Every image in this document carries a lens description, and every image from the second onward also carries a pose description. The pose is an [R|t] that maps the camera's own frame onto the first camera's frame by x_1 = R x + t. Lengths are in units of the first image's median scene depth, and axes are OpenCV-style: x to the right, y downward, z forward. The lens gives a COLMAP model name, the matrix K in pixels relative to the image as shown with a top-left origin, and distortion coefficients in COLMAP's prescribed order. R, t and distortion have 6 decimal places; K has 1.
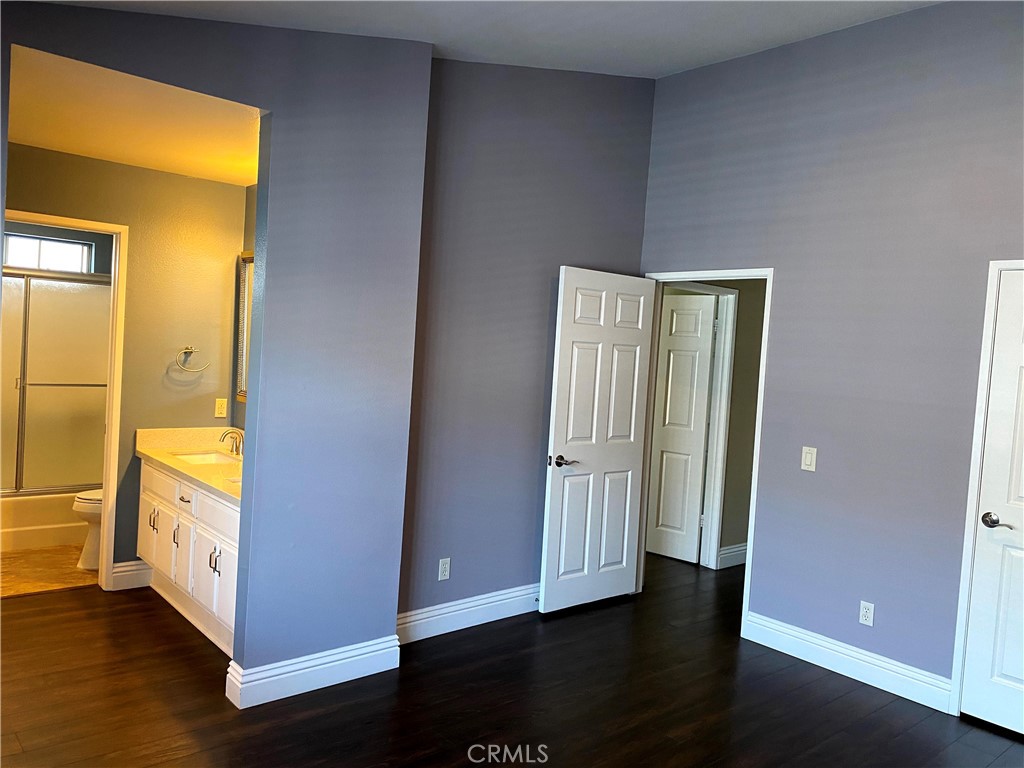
lens RADIAL K [[790.4, 0, 508.7], [0, 790.4, 378.3], [0, 0, 1]] dist [0.057224, -0.088374]
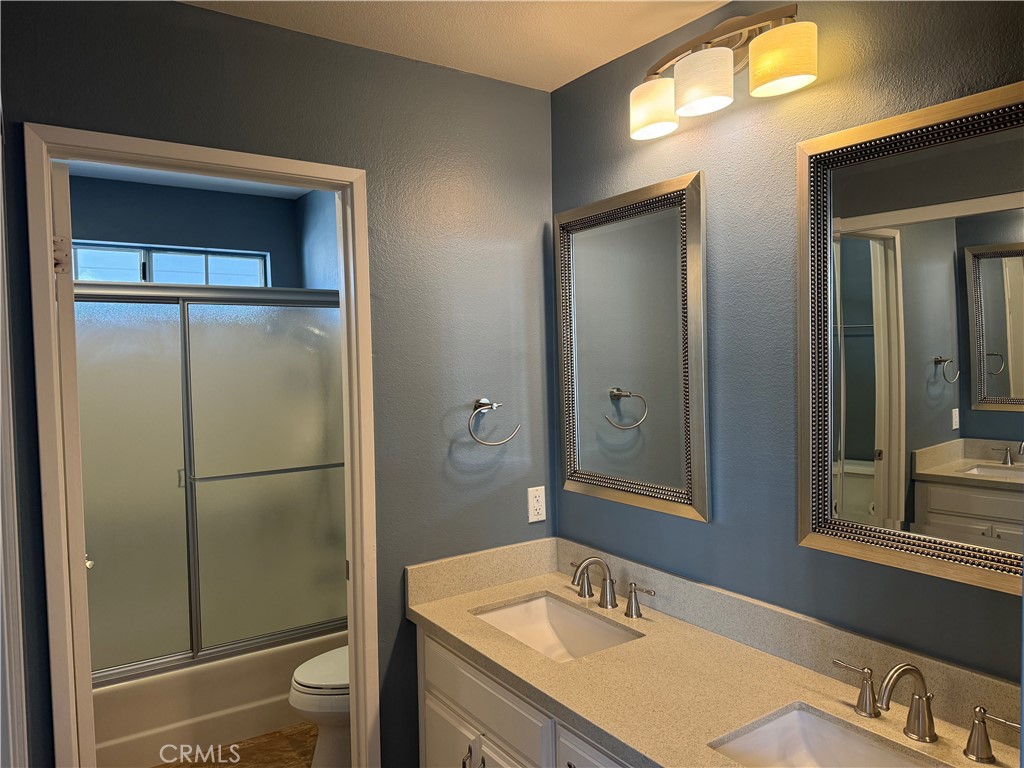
lens RADIAL K [[723.2, 0, 512.0], [0, 723.2, 384.0], [0, 0, 1]] dist [0.095769, -0.116497]
pose [[0.988727, -0.079128, -0.127109, -0.309213], [0.078912, 0.996859, -0.006744, -0.042251], [0.127243, -0.003363, 0.991866, 0.508409]]
